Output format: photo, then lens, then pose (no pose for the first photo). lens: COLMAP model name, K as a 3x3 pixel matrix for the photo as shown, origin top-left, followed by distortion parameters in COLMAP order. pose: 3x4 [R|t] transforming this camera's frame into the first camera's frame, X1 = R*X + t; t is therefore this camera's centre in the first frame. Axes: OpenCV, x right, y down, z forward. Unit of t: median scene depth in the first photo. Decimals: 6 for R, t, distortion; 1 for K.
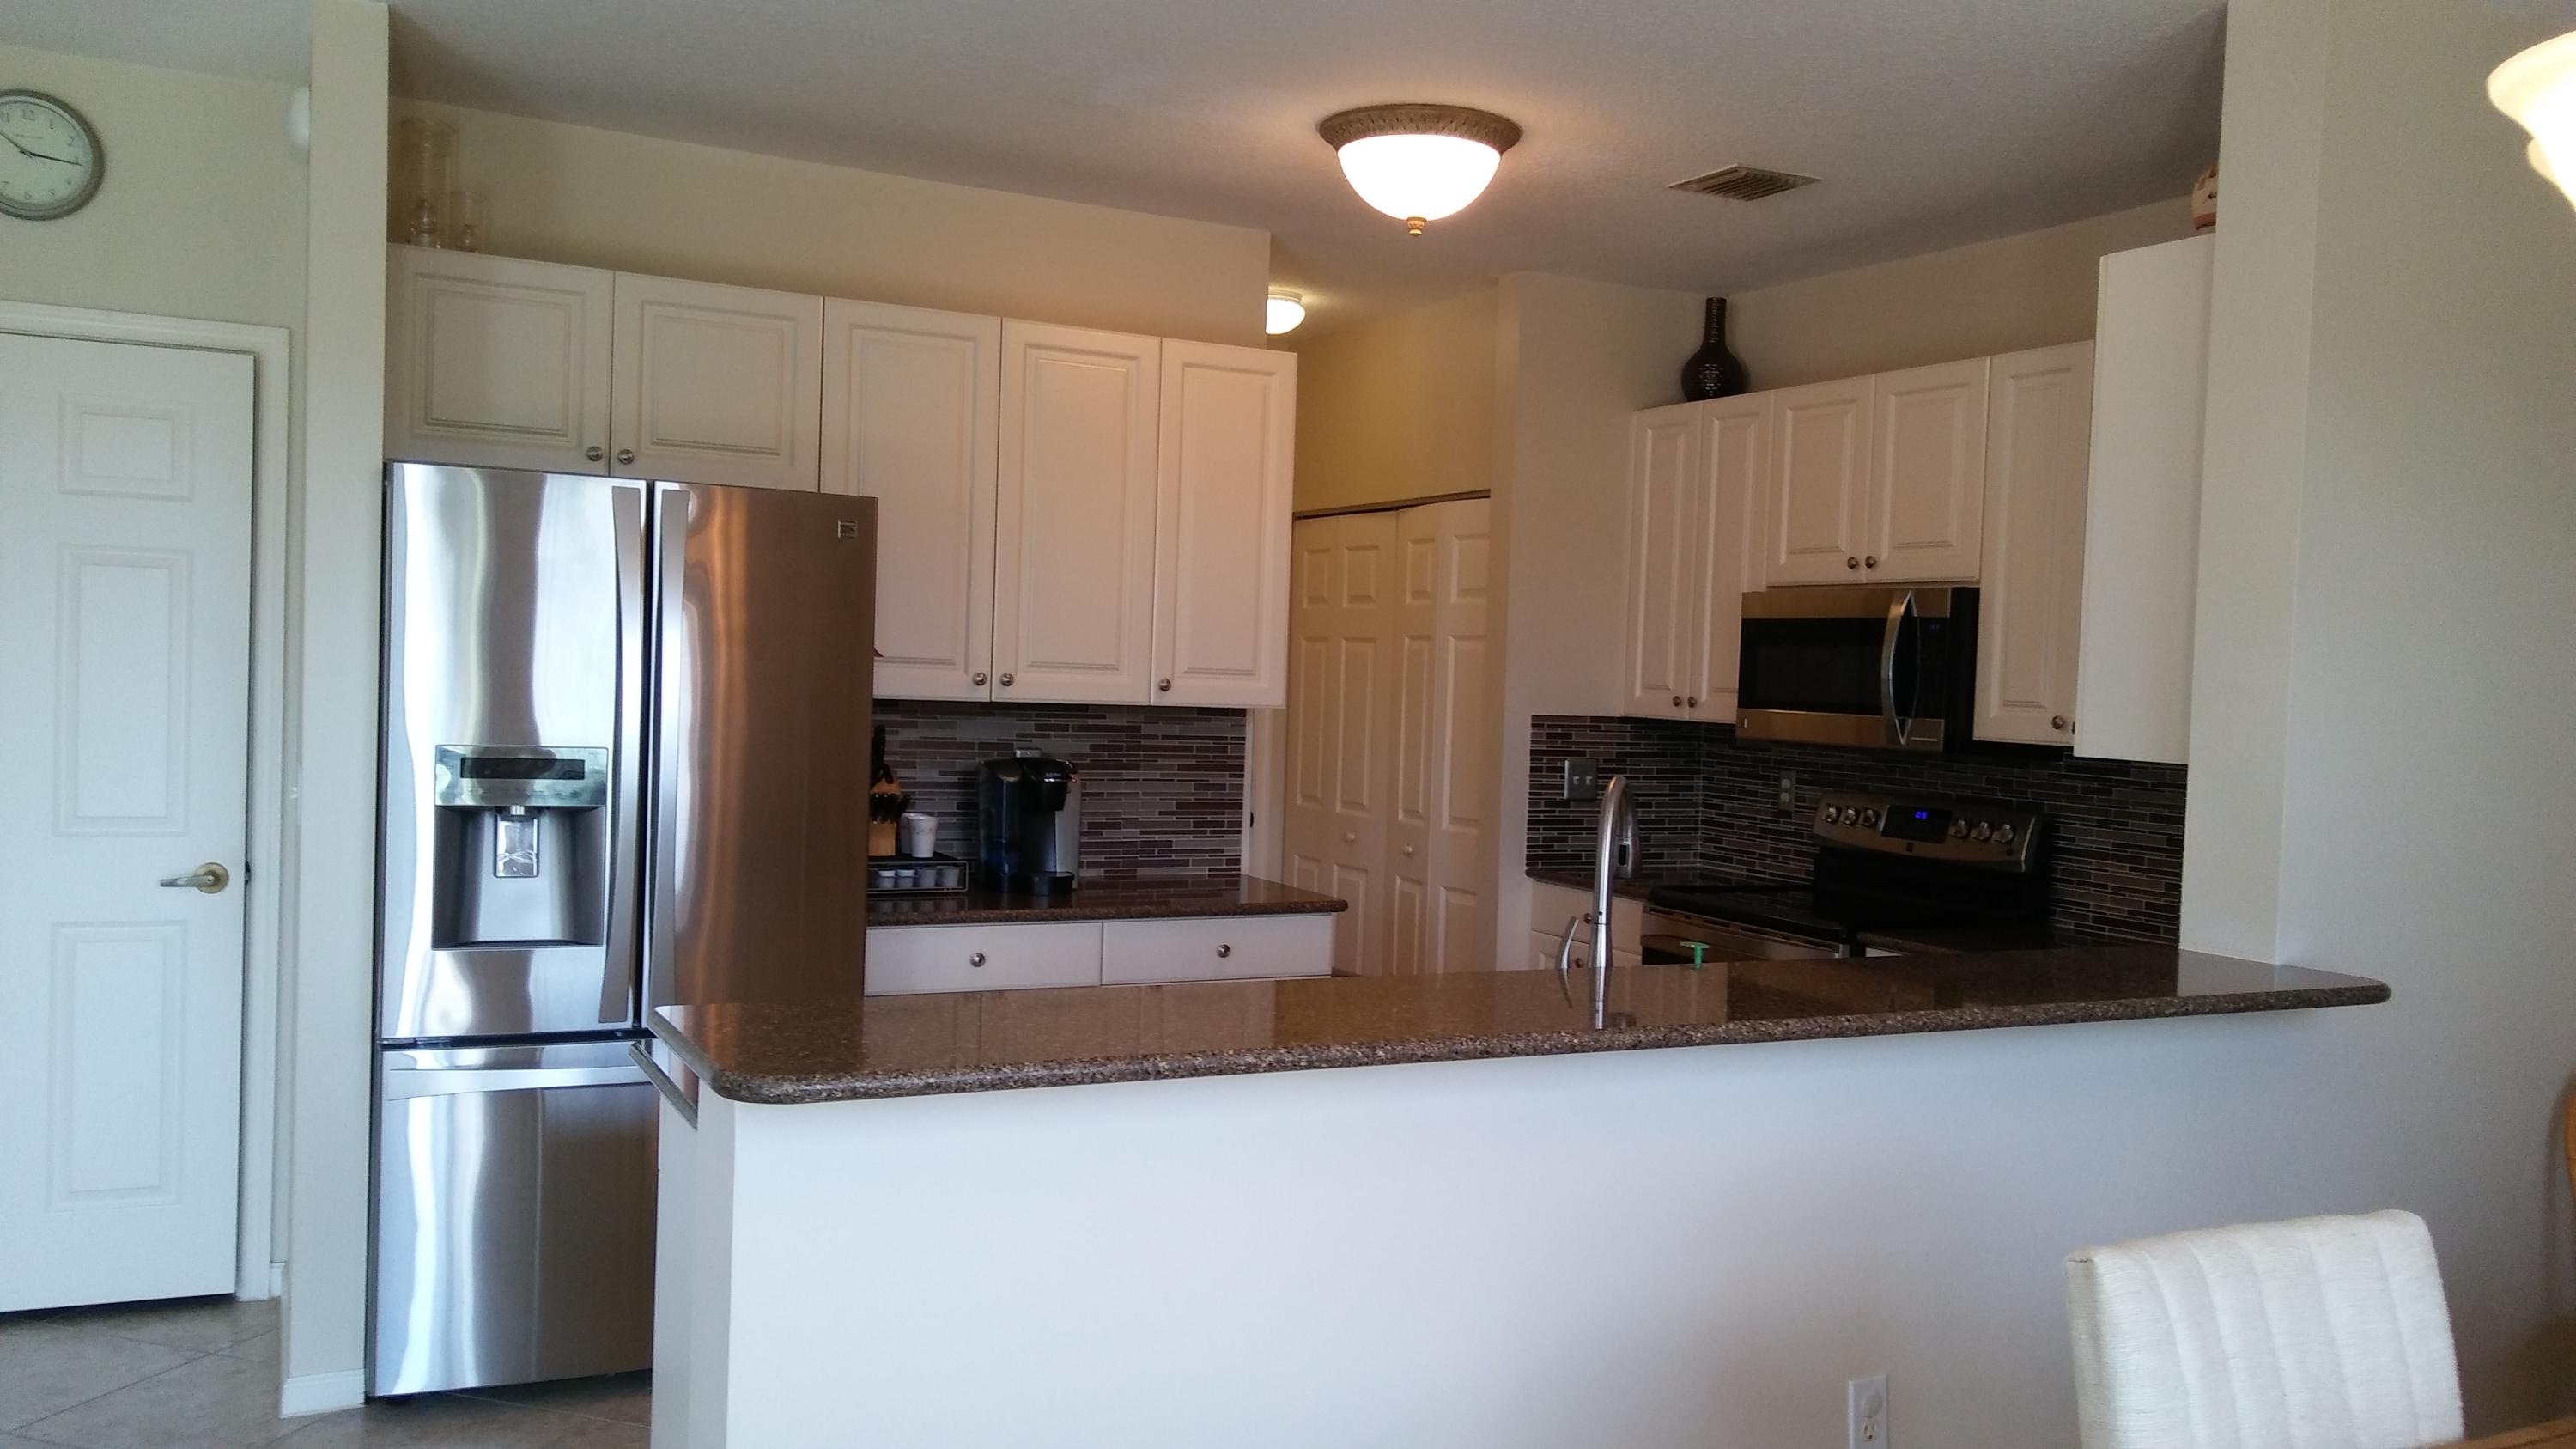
lens RADIAL K [[2079.5, 0, 1287.4], [0, 2079.5, 735.8], [0, 0, 1]] dist [0.036780, -0.017177]
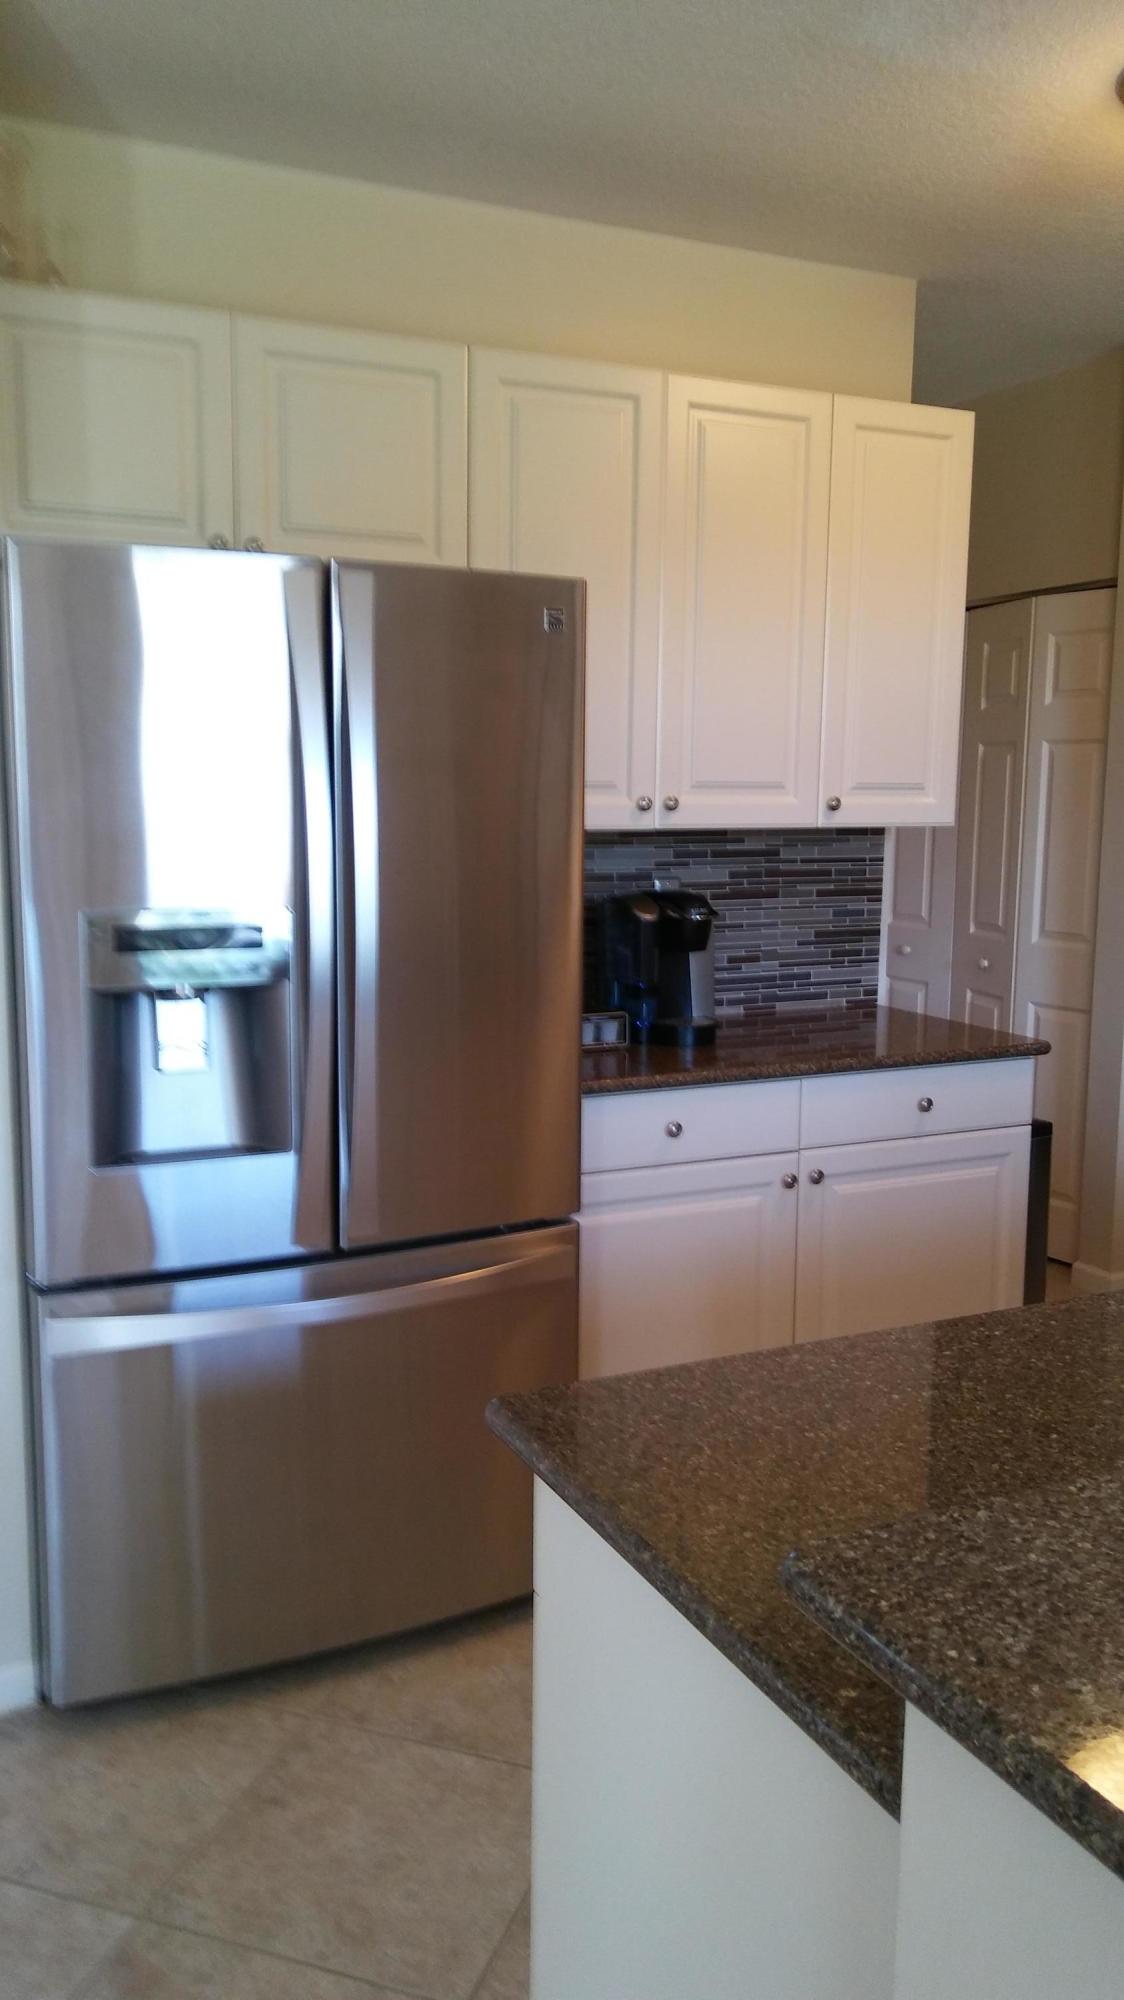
lens RADIAL K [[1614.2, 0, 542.4], [0, 1614.2, 1008.3], [0, 0, 1]] dist [0.036780, -0.017177]
pose [[0.999088, -0.024333, -0.035080, -0.156462], [0.027938, 0.993949, 0.106232, -0.014151], [0.032282, -0.107115, 0.993722, 0.292883]]
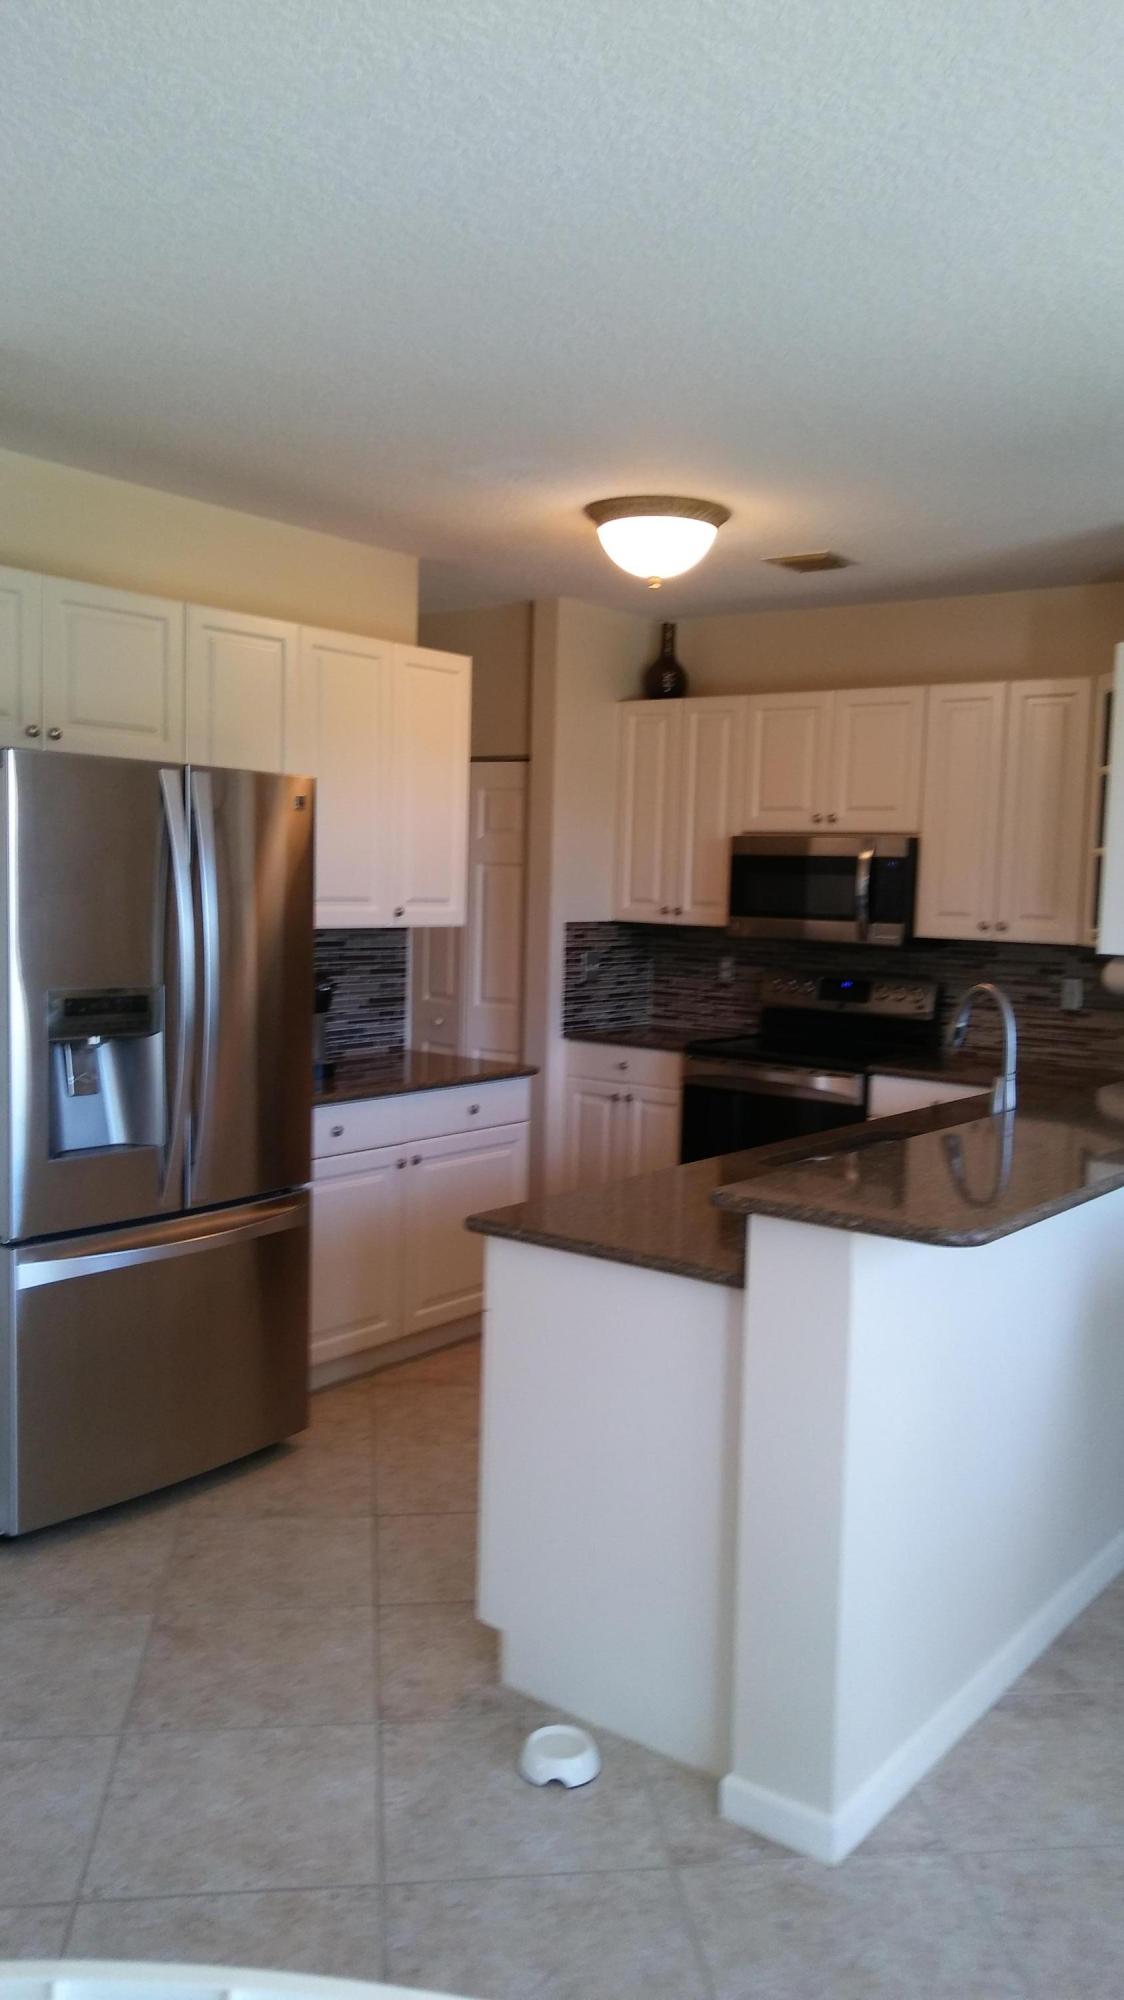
lens RADIAL K [[1614.2, 0, 590.9], [0, 1614.2, 1005.2], [0, 0, 1]] dist [0.036780, -0.017177]
pose [[0.898804, -0.047544, 0.435765, -0.385846], [0.019604, 0.997466, 0.068394, -0.031908], [-0.437912, -0.052930, 0.897458, 0.028346]]
